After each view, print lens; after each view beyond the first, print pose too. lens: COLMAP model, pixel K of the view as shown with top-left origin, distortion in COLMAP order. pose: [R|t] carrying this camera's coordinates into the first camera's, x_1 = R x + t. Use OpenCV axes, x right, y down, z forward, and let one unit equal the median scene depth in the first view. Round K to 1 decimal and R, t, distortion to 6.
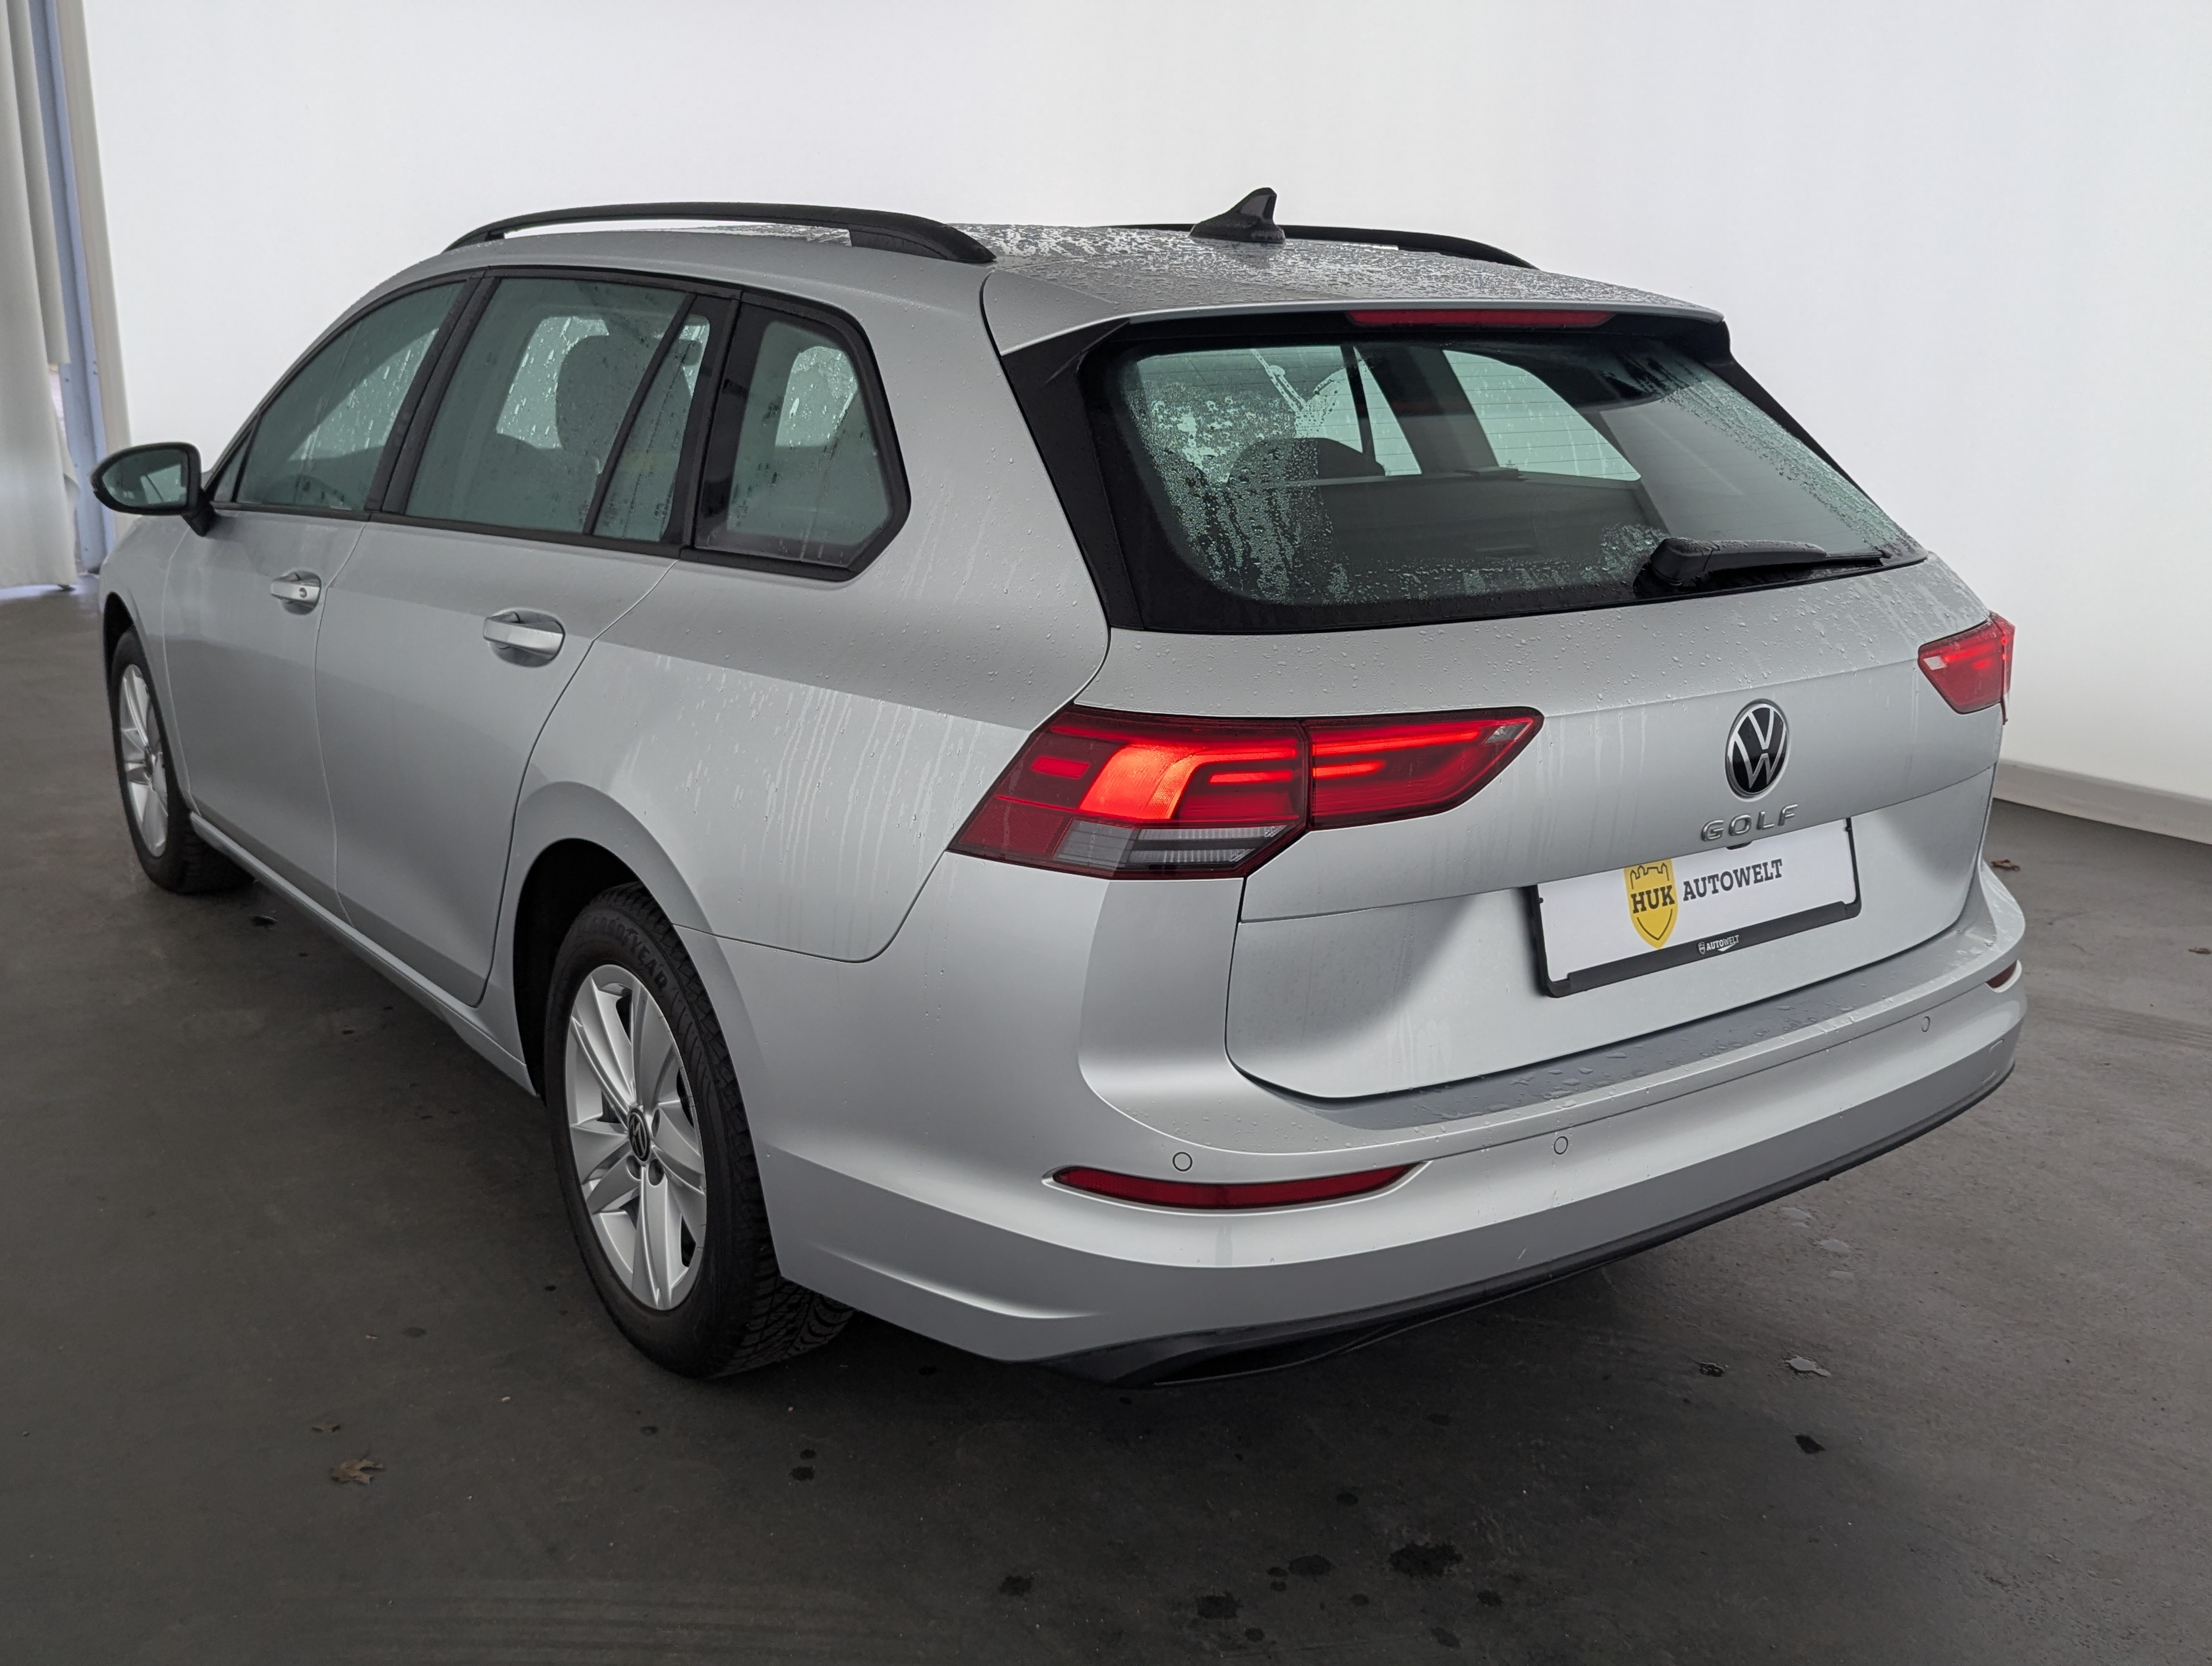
lens RADIAL K [[2034.6, 0, 1106.4], [0, 2034.6, 812.7], [0, 0, 1]] dist [0.031292, 0.000000]
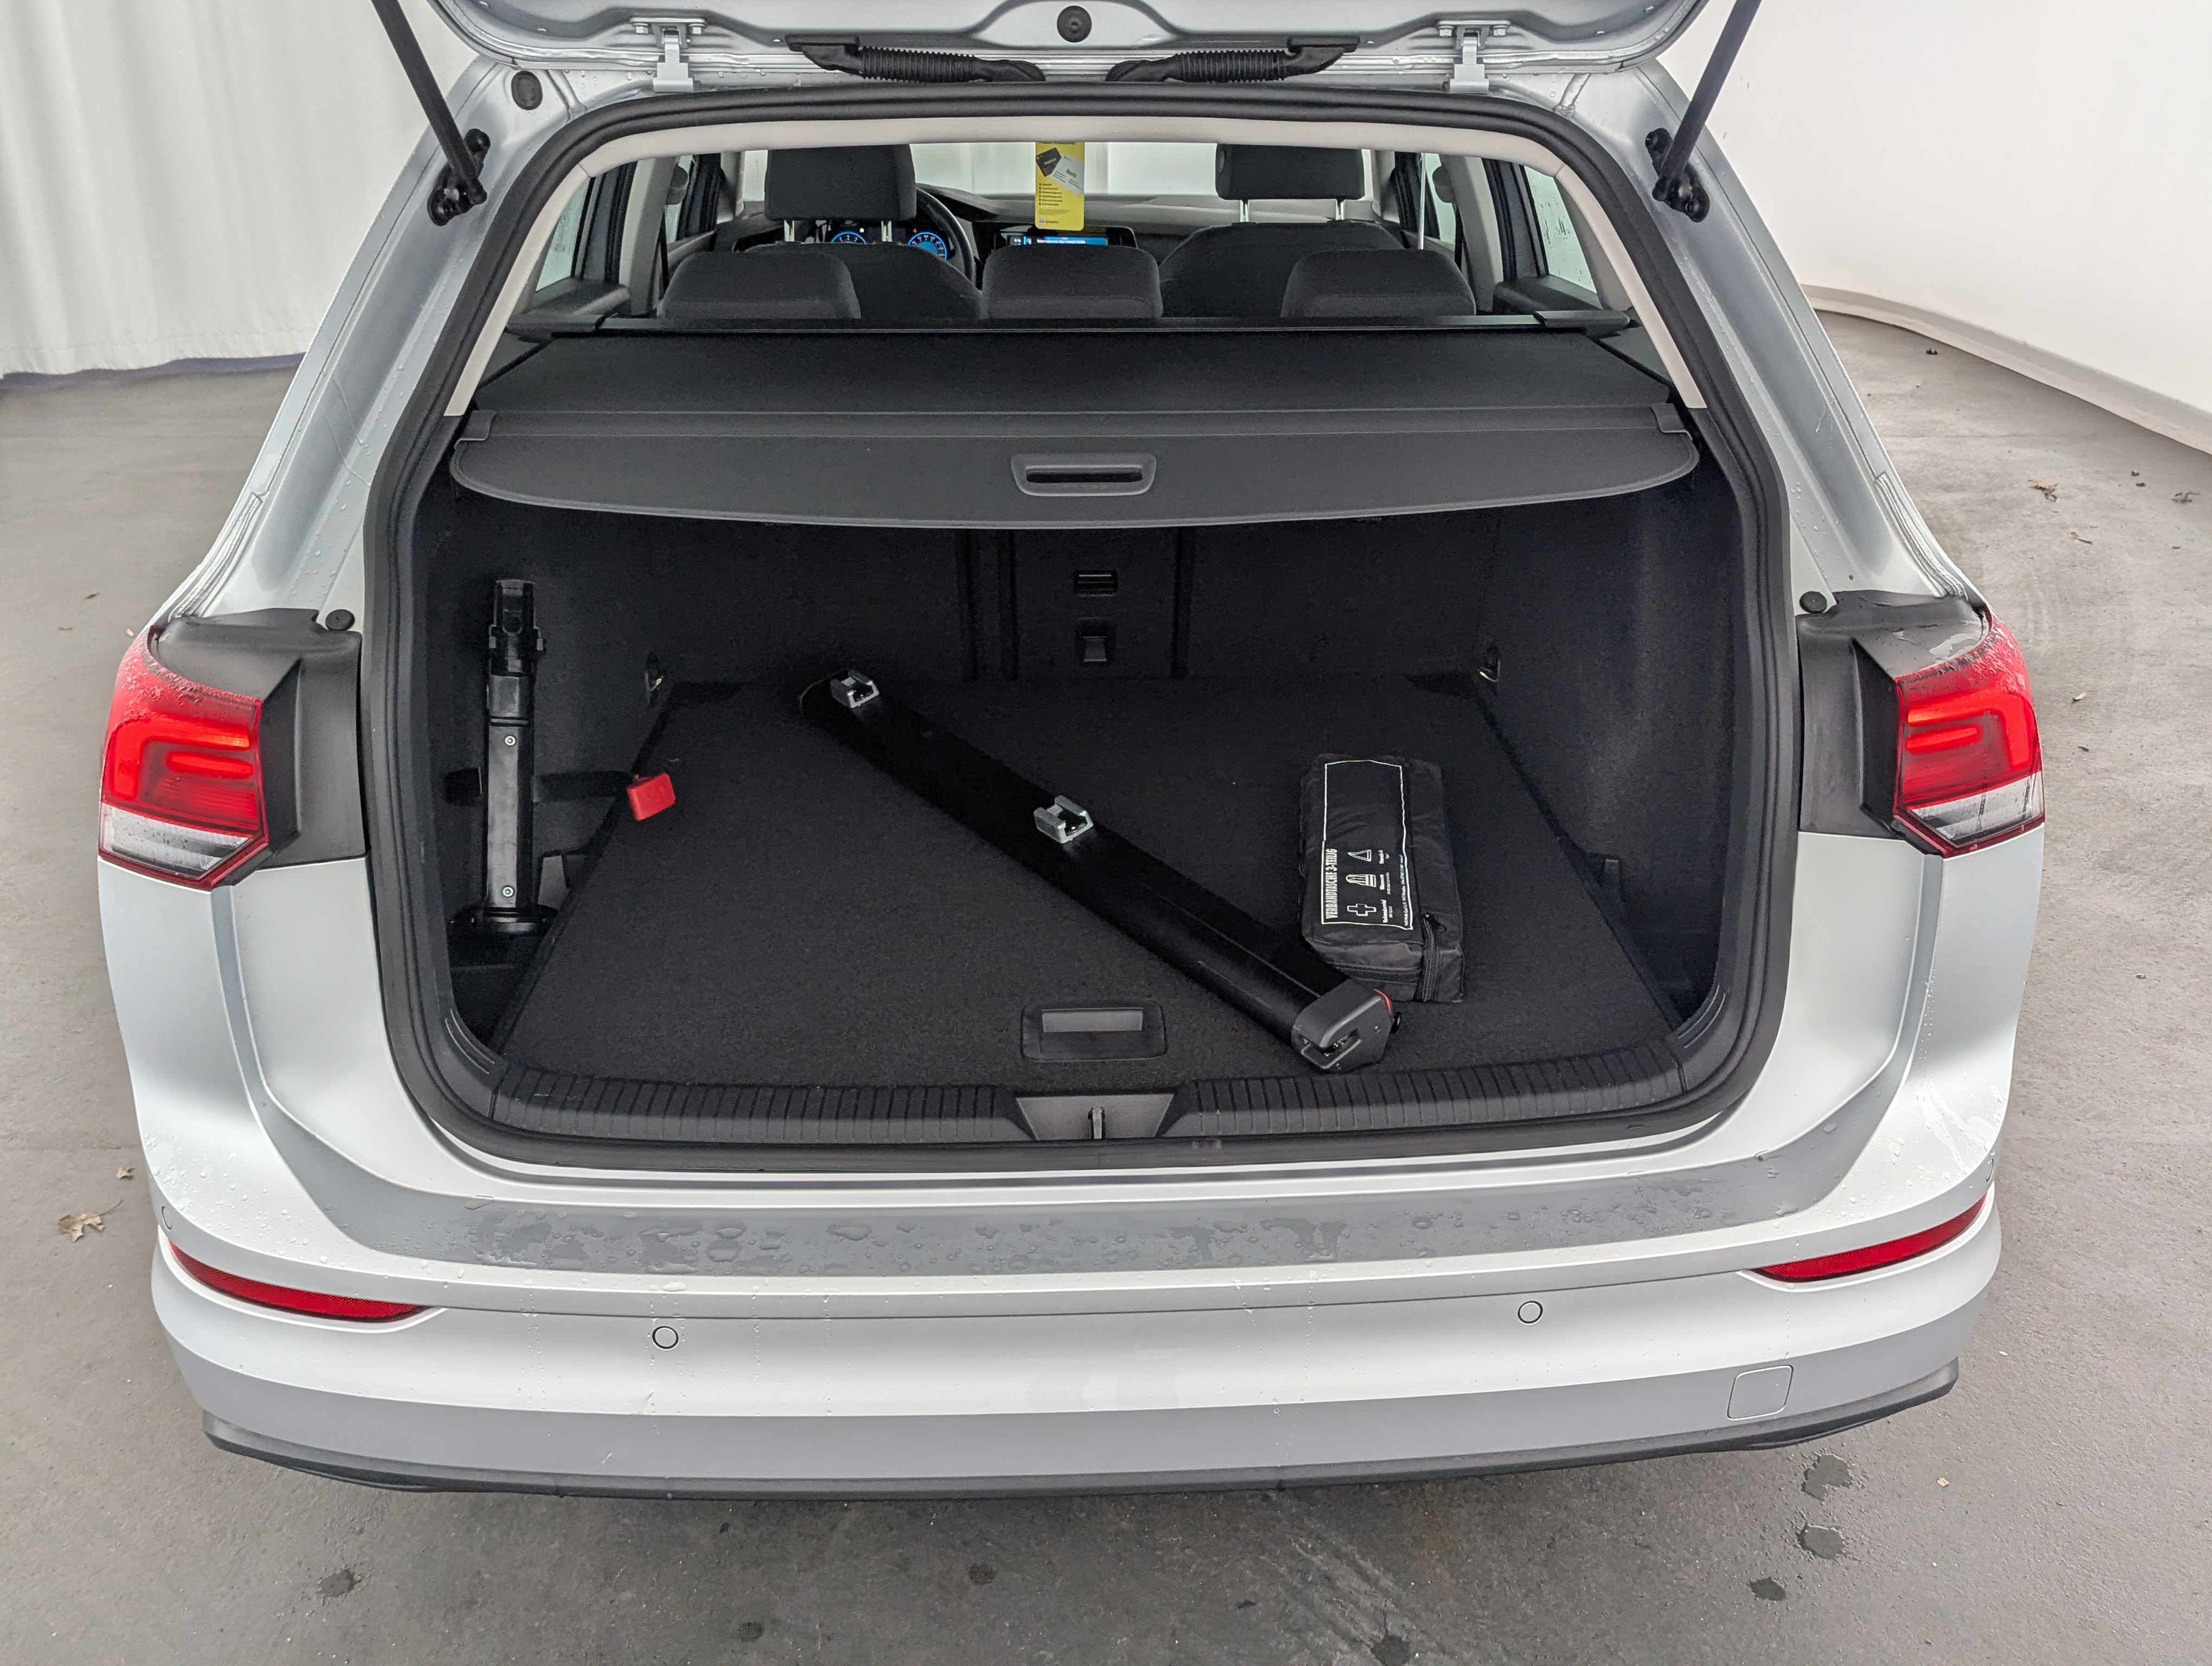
lens RADIAL K [[2034.6, 0, 1144.8], [0, 2034.6, 840.9], [0, 0, 1]] dist [0.031292, 0.000000]
pose [[0.837601, 0.206805, -0.505625, 0.649088], [-0.128113, 0.974124, 0.186197, -0.152250], [0.531047, -0.091182, 0.842422, 0.470361]]
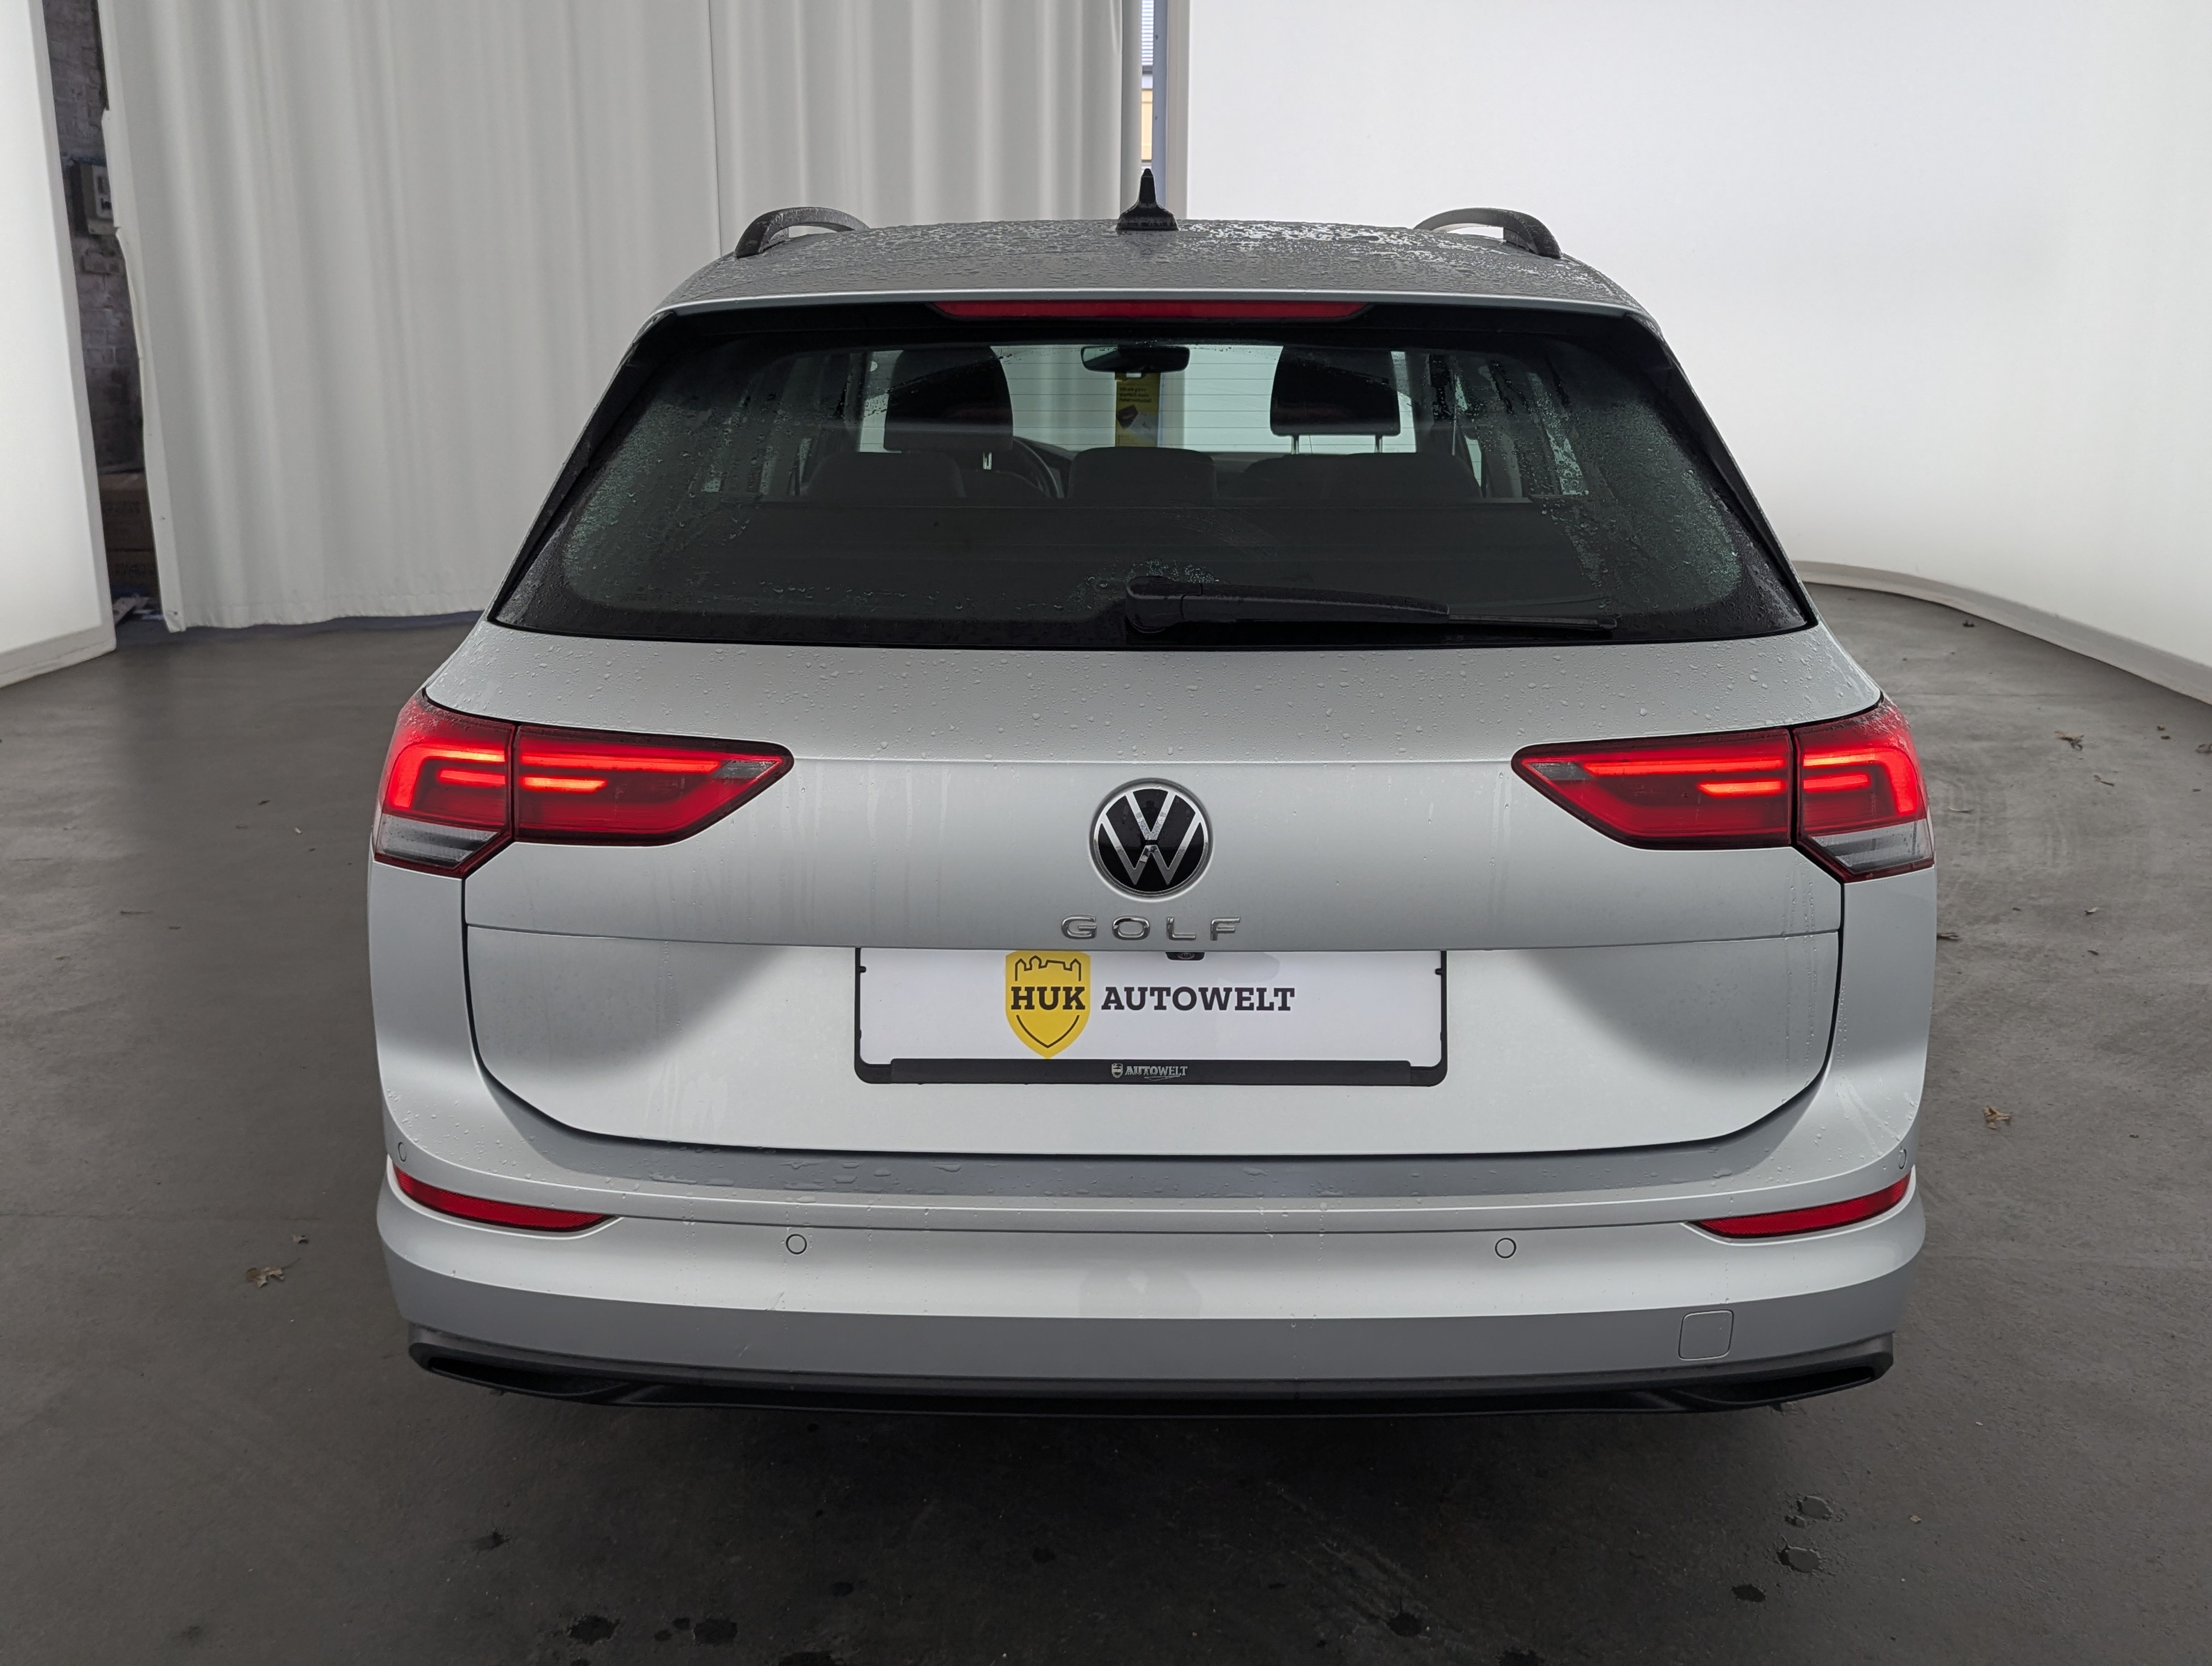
lens RADIAL K [[2034.6, 0, 1112.2], [0, 2034.6, 817.7], [0, 0, 1]] dist [0.031292, 0.000000]
pose [[0.806894, 0.136246, -0.574769, 0.767249], [-0.138117, 0.989580, 0.040678, -0.069900], [0.574322, 0.046562, 0.817304, 0.326160]]
